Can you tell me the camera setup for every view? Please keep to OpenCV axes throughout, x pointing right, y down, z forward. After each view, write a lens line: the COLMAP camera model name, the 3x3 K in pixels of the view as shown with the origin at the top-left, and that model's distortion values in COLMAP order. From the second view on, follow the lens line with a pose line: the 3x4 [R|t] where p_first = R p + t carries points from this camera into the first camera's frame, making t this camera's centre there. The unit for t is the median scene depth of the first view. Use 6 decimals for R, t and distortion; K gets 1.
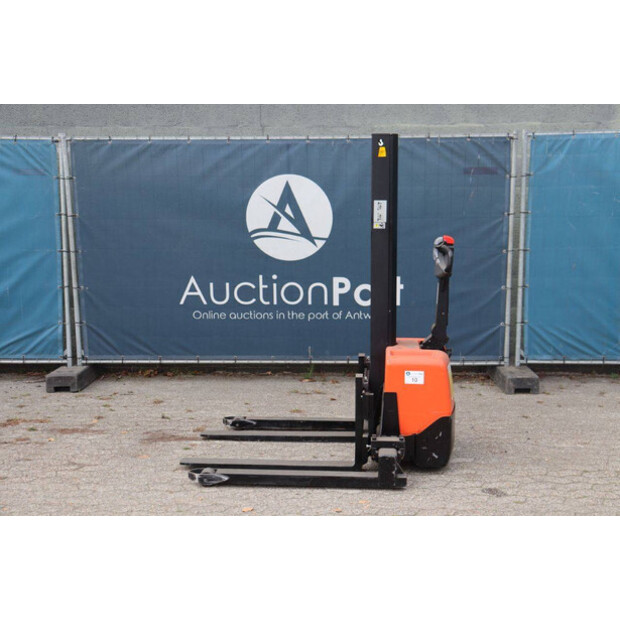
lens RADIAL K [[903.1, 0, 306.8], [0, 903.1, 305.2], [0, 0, 1]] dist [0.088602, 0.000000]
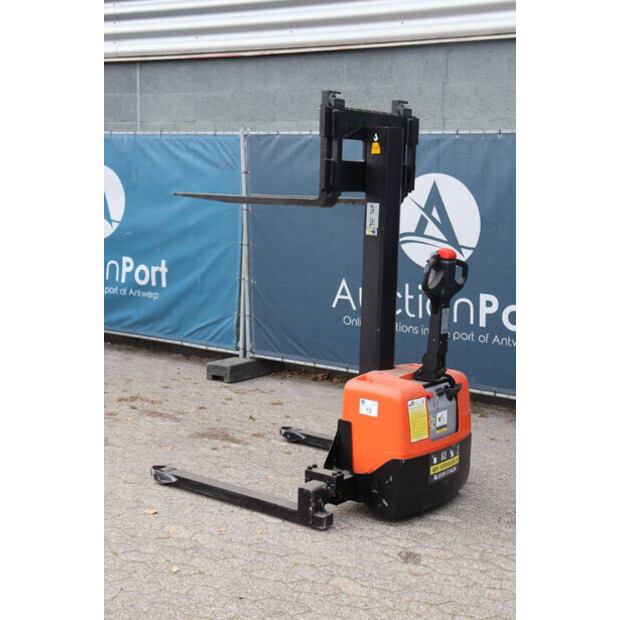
lens RADIAL K [[977.4, 0, 311.1], [0, 977.4, 304.1], [0, 0, 1]] dist [0.134117, 0.000000]
pose [[0.841112, 0.098345, -0.531844, 0.397409], [-0.104750, 0.994332, 0.018204, -0.021321], [0.530620, 0.040398, 0.846647, 0.121258]]
